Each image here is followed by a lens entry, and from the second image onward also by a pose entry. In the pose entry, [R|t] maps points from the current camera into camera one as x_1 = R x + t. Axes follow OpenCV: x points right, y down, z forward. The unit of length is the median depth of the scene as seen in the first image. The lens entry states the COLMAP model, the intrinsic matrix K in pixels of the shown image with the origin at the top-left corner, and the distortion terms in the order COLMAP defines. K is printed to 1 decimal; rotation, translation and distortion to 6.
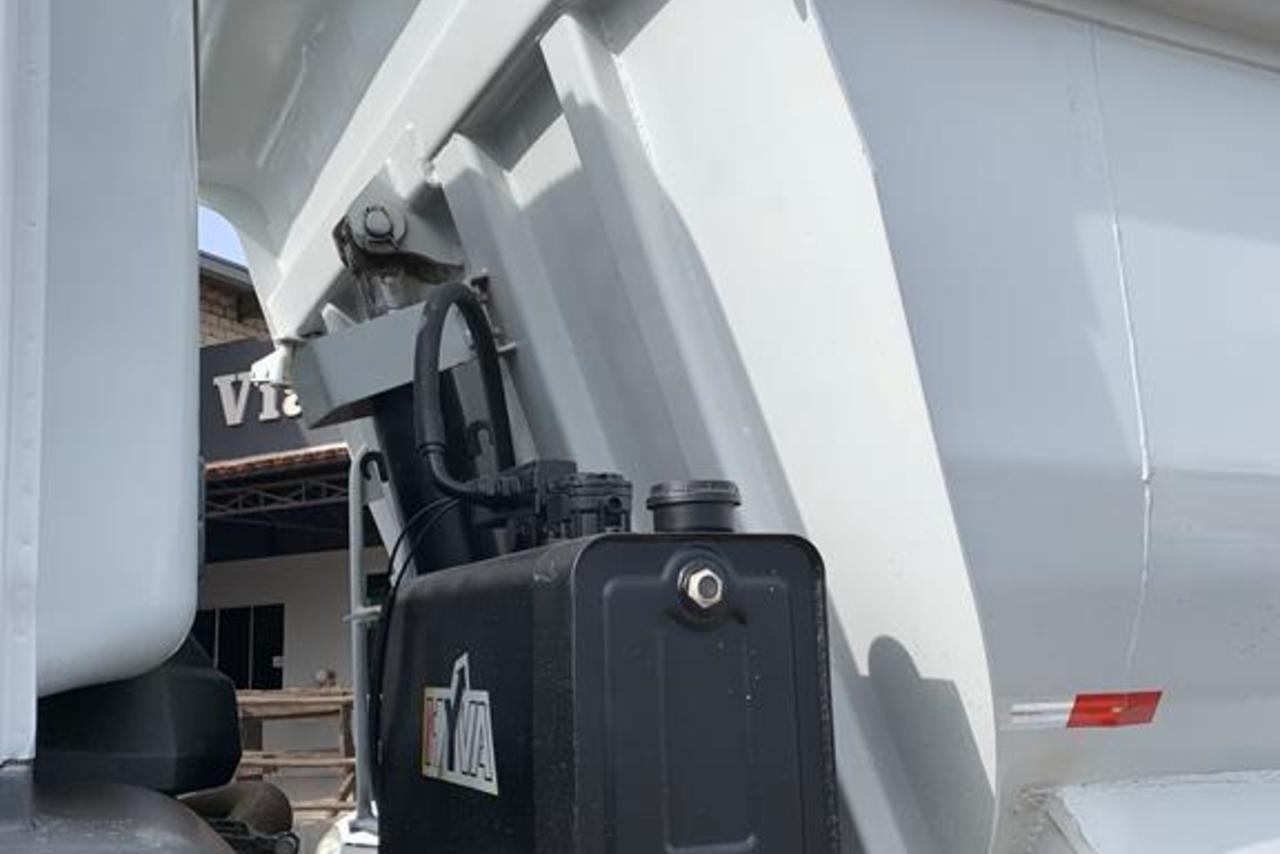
lens RADIAL K [[1301.3, 0, 639.5], [0, 1301.3, 398.9], [0, 0, 1]] dist [0.180050, -0.417392]
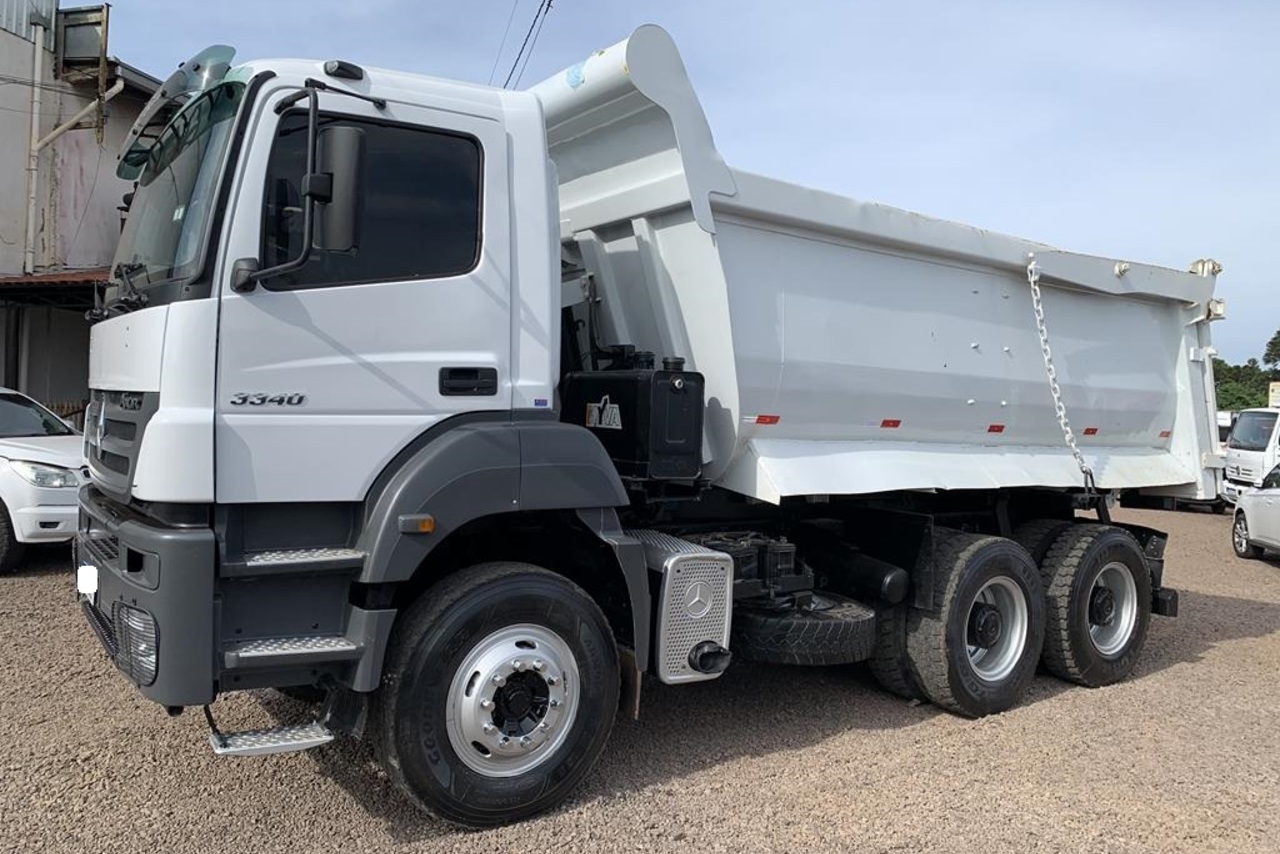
lens RADIAL K [[985.1, 0, 640.0], [0, 985.1, 427.0], [0, 0, 1]] dist [0.043129, -0.046416]
pose [[0.980858, 0.063213, 0.184179, -0.538217], [-0.099266, 0.976034, 0.193661, -0.267517], [-0.167523, -0.208236, 0.963625, -1.719119]]
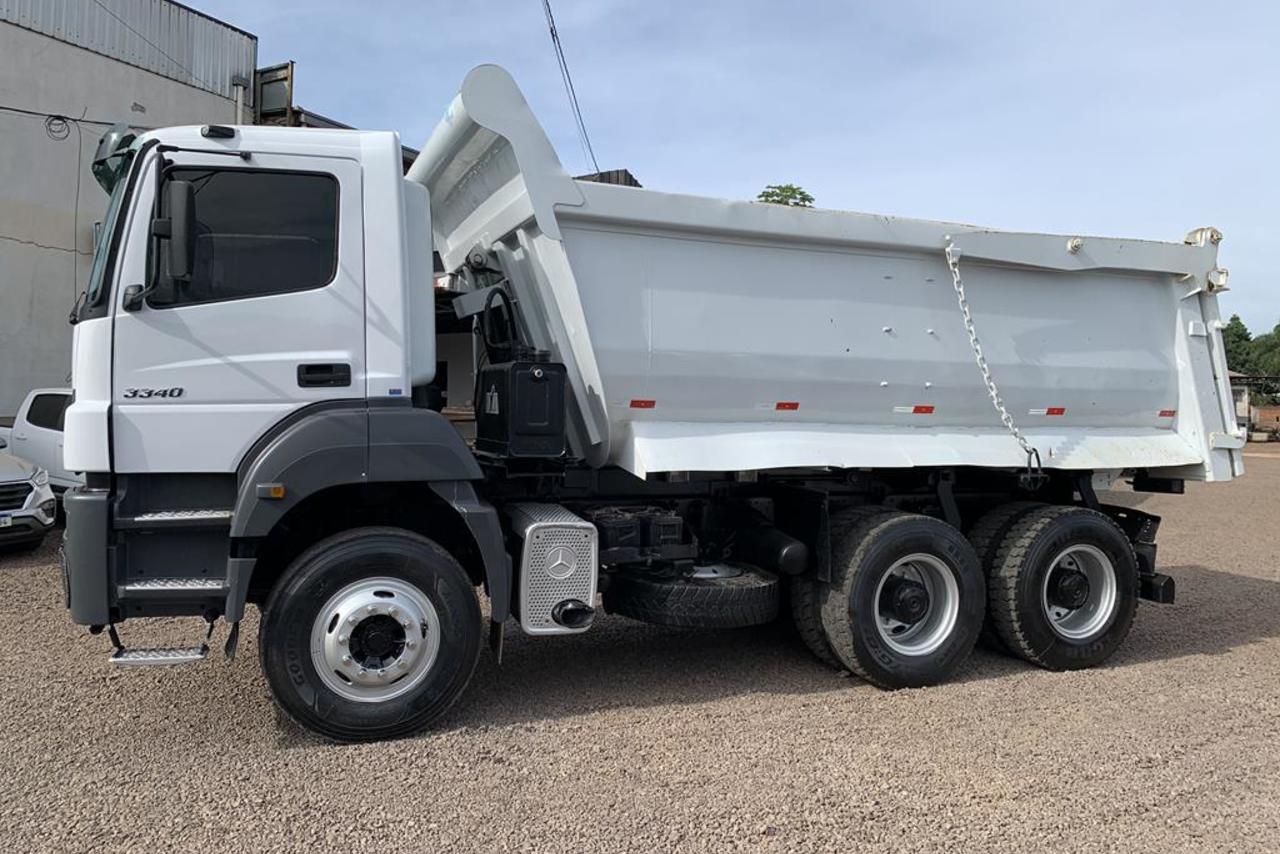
lens RADIAL K [[985.1, 0, 640.0], [0, 985.1, 427.0], [0, 0, 1]] dist [0.043129, -0.046416]
pose [[0.996925, 0.048598, -0.061467, 0.542831], [-0.034468, 0.976446, 0.212989, -0.371976], [0.070370, -0.210216, 0.975119, -2.121332]]
